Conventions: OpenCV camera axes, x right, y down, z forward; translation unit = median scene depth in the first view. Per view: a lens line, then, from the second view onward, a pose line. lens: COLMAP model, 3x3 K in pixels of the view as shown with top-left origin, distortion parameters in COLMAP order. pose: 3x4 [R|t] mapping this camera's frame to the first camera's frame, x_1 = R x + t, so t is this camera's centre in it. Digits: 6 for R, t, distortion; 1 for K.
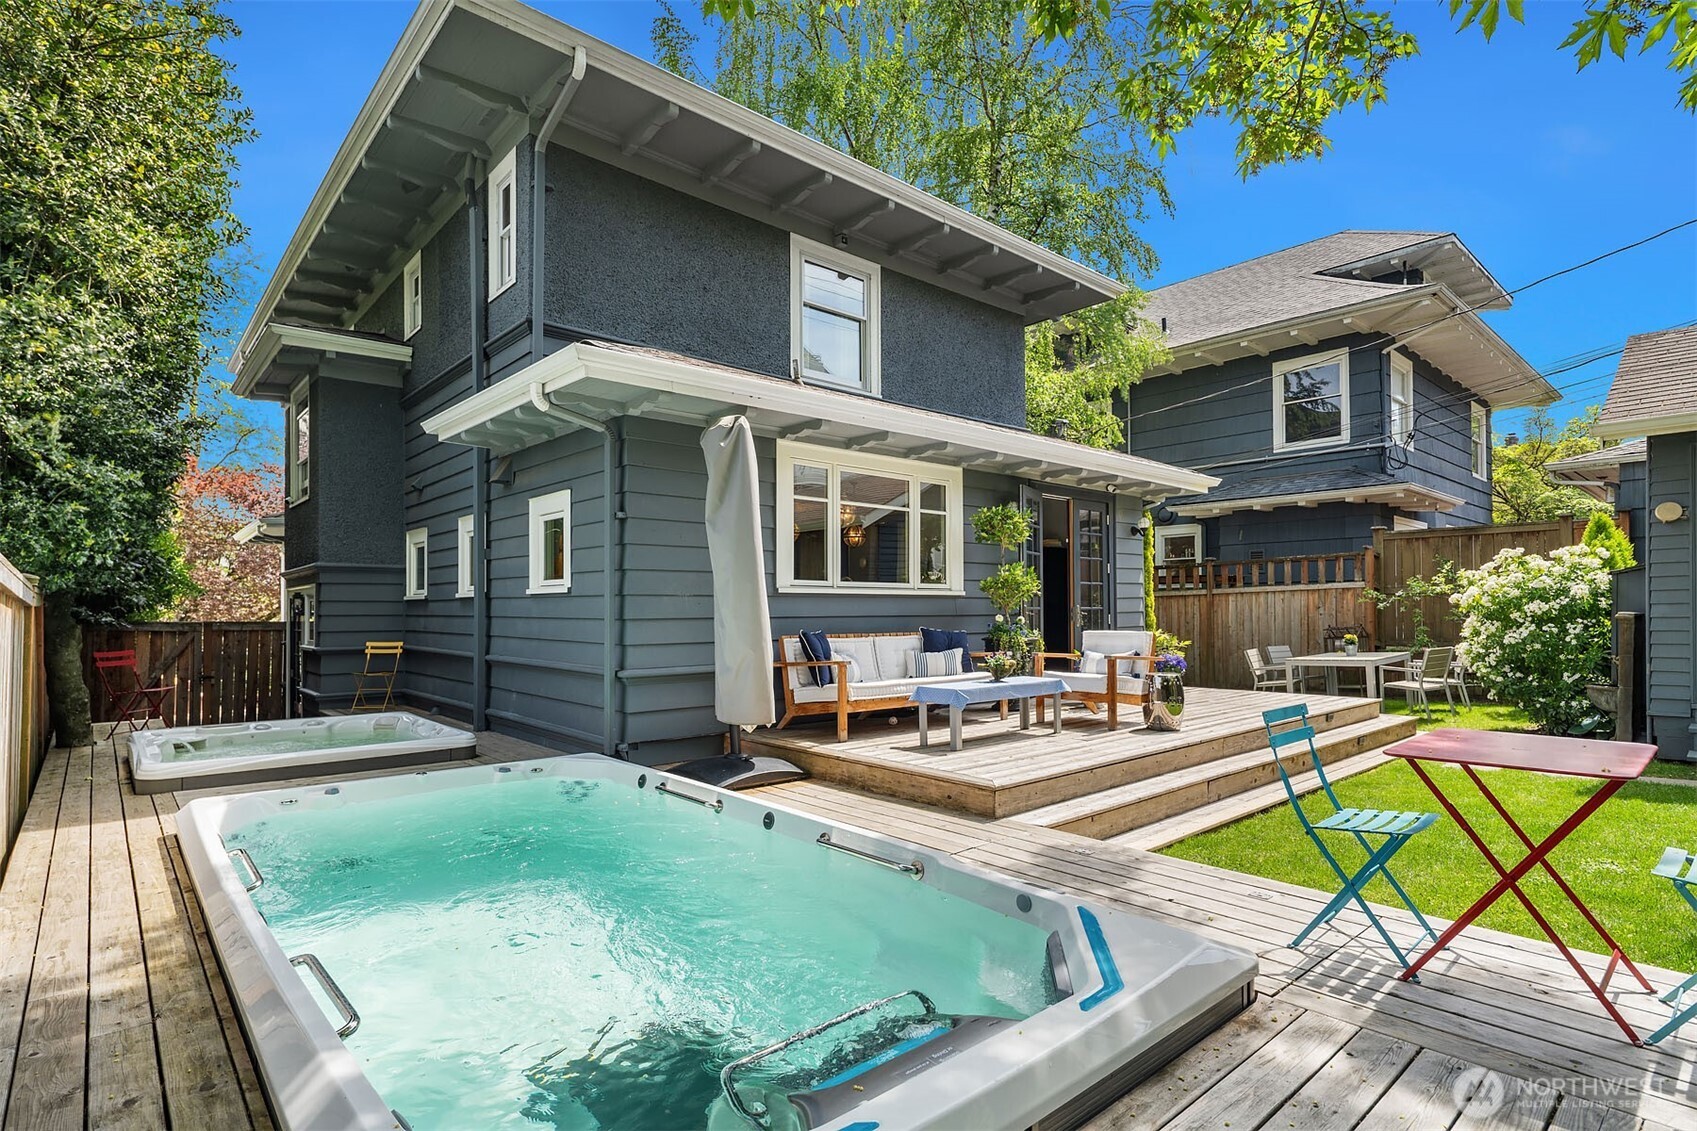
lens RADIAL K [[845.5, 0, 850.3], [0, 845.5, 597.2], [0, 0, 1]] dist [0.005505, 0.001047]
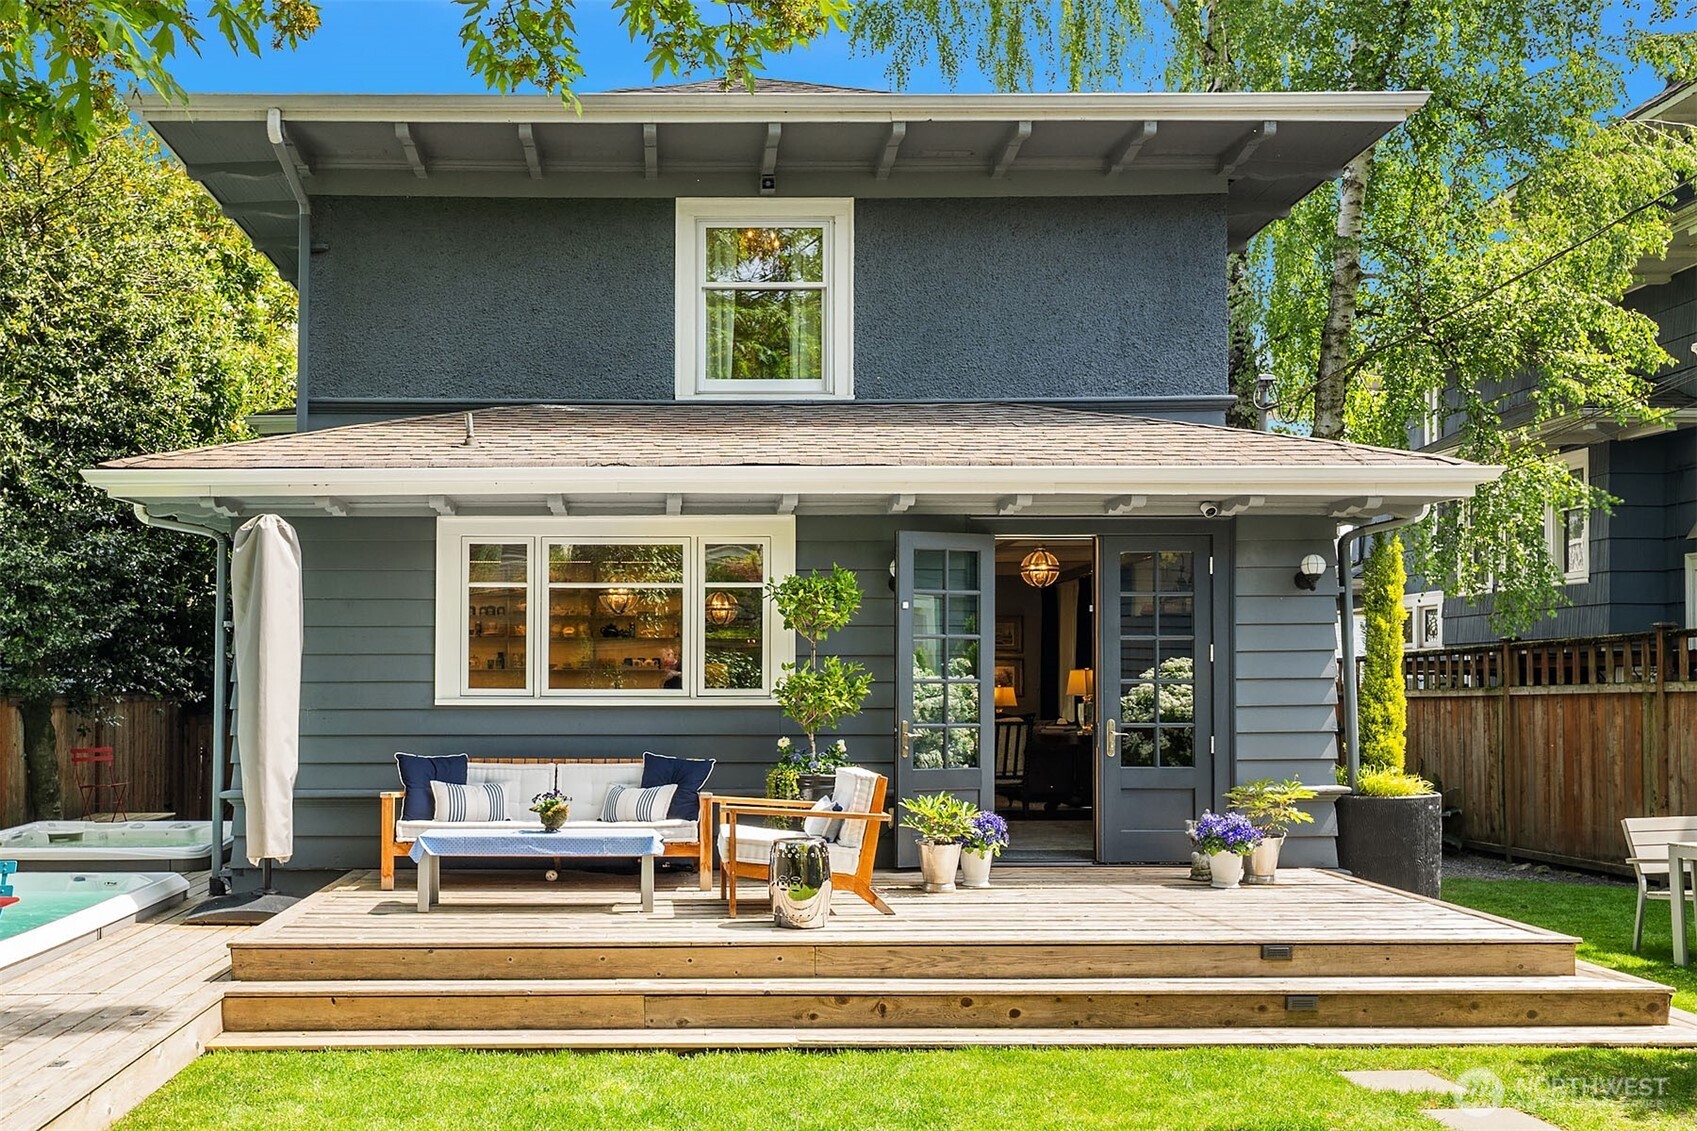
lens RADIAL K [[1410.0, 0, 736.5], [0, 1410.0, 668.1], [0, 0, 1]] dist [0.006305, 0.009227]
pose [[0.754789, -0.004152, -0.655954, 0.908799], [0.008170, 0.999962, 0.003071, -0.038624], [0.655917, -0.007677, 0.754794, 0.138990]]
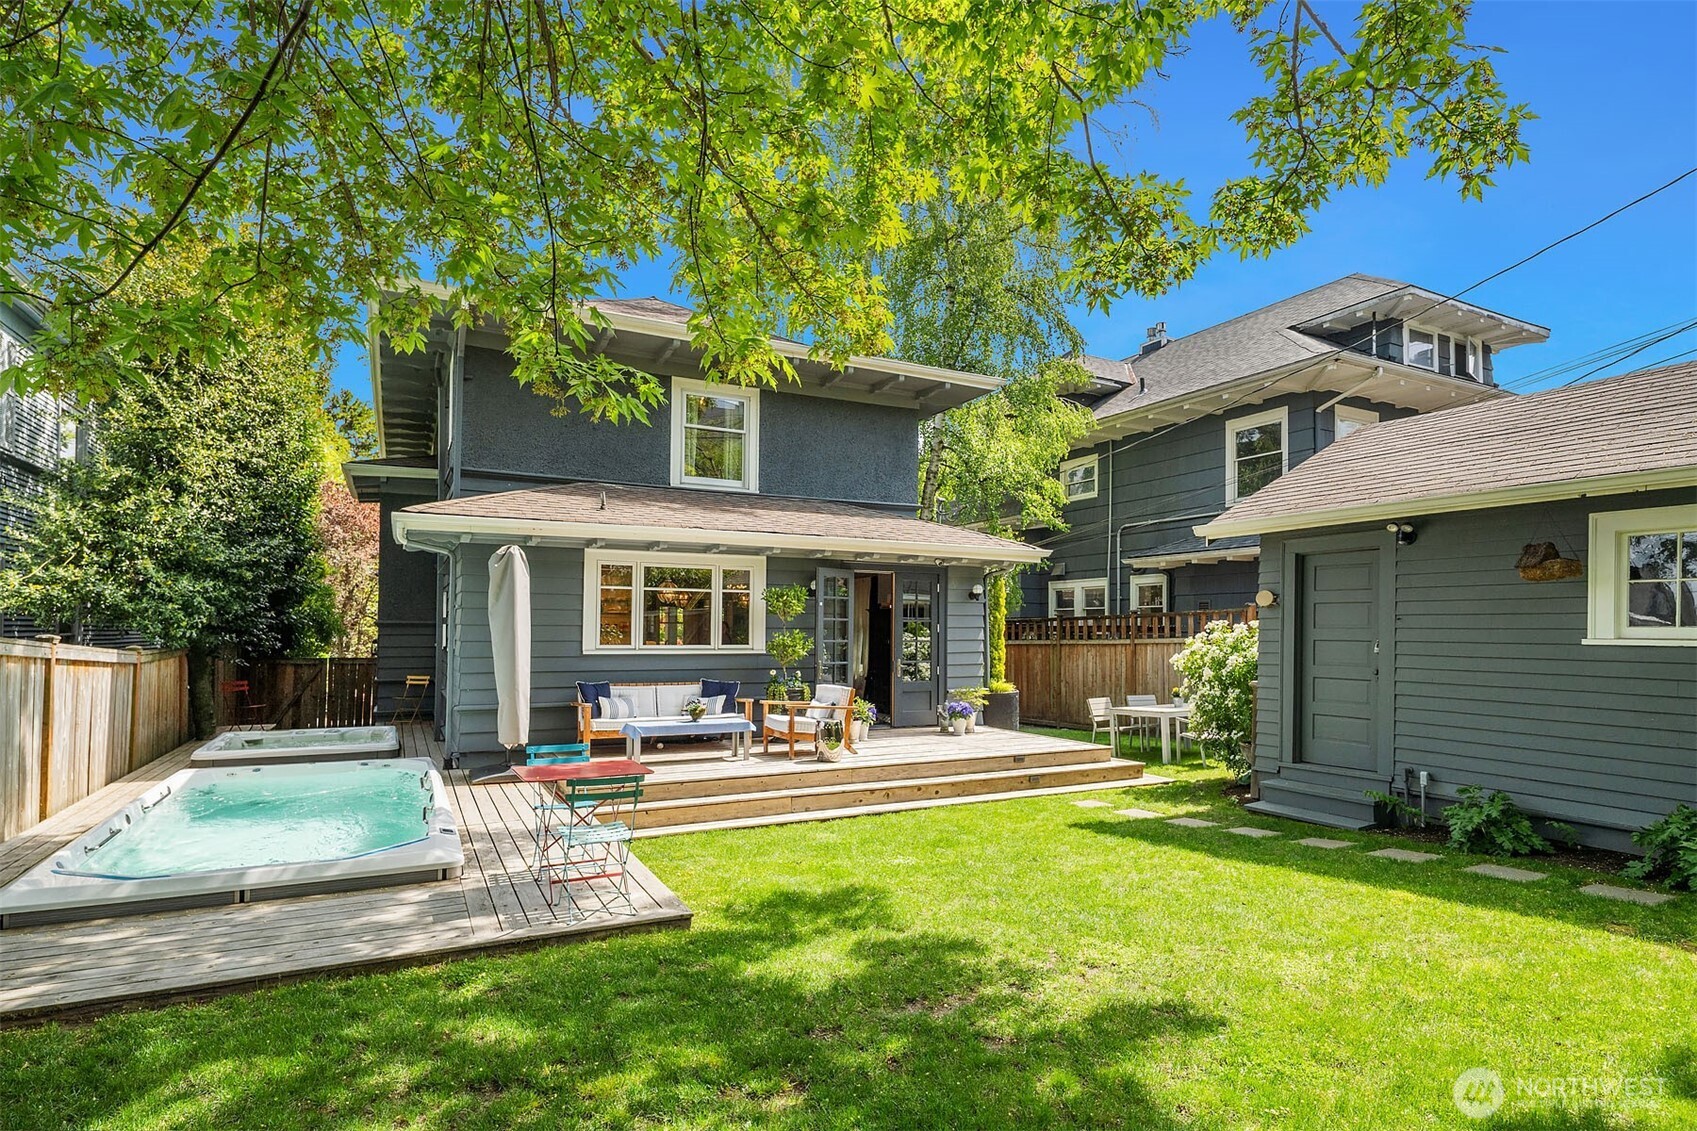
lens RADIAL K [[845.5, 0, 844.1], [0, 845.5, 618.6], [0, 0, 1]] dist [0.005505, 0.001047]
pose [[0.969709, 0.007629, -0.244142, 0.625162], [-0.007669, 0.999970, 0.000788, -0.063390], [0.244141, 0.001108, 0.969739, -0.268586]]
